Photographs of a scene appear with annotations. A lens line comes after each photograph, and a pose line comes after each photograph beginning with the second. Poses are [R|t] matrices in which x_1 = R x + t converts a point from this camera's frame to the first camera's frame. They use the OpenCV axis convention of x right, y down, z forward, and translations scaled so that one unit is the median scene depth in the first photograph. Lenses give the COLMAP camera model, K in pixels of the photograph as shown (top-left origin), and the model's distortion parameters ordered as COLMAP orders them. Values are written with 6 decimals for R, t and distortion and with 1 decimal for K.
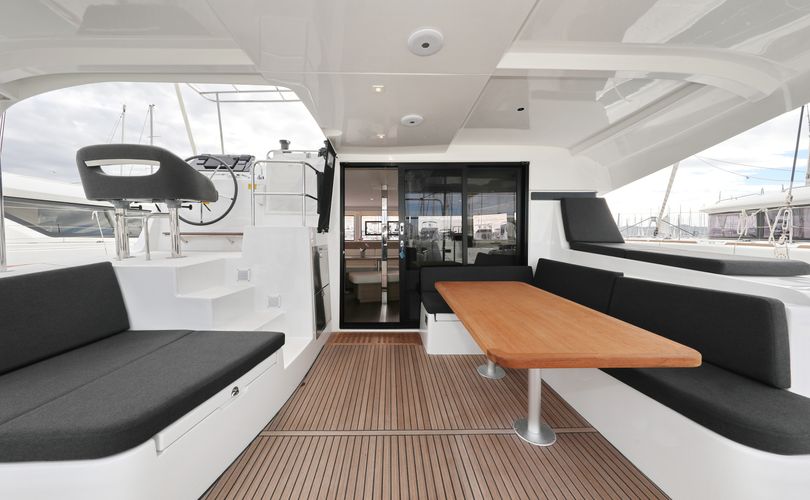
lens RADIAL K [[277.6, 0, 400.4], [0, 277.6, 237.9], [0, 0, 1]] dist [-0.001013, 0.000111]
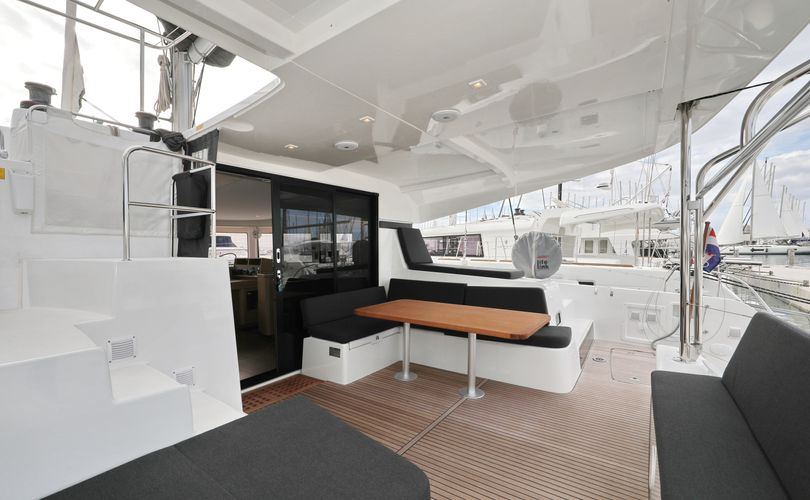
lens RADIAL K [[348.3, 0, 418.6], [0, 348.3, 249.6], [0, 0, 1]] dist [0.004150, -0.000111]
pose [[0.570206, -0.006462, 0.821477, -0.641234], [0.019565, 0.999792, -0.005717, -0.037760], [-0.821269, 0.019332, 0.570214, 0.074106]]
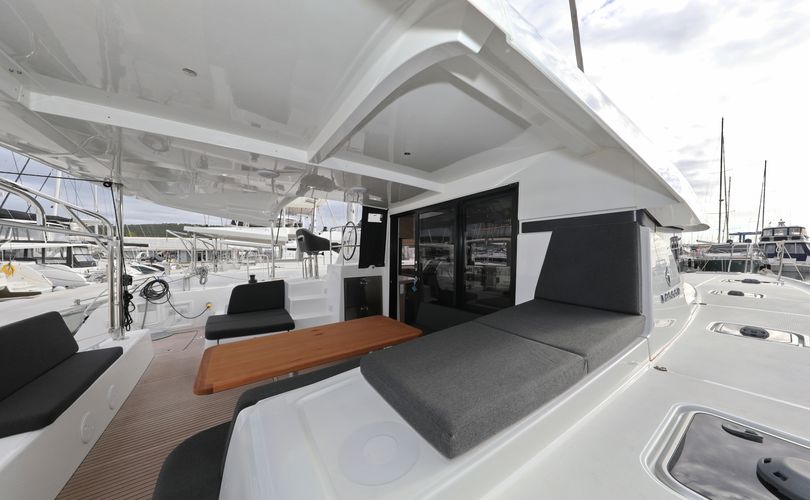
lens RADIAL K [[260.6, 0, 412.3], [0, 260.6, 251.0], [0, 0, 1]] dist [-0.002917, 0.000323]
pose [[0.553089, -0.008259, -0.833081, 0.953366], [0.006110, 0.999964, -0.005857, -0.093651], [0.833099, -0.001851, 0.553120, 0.402715]]
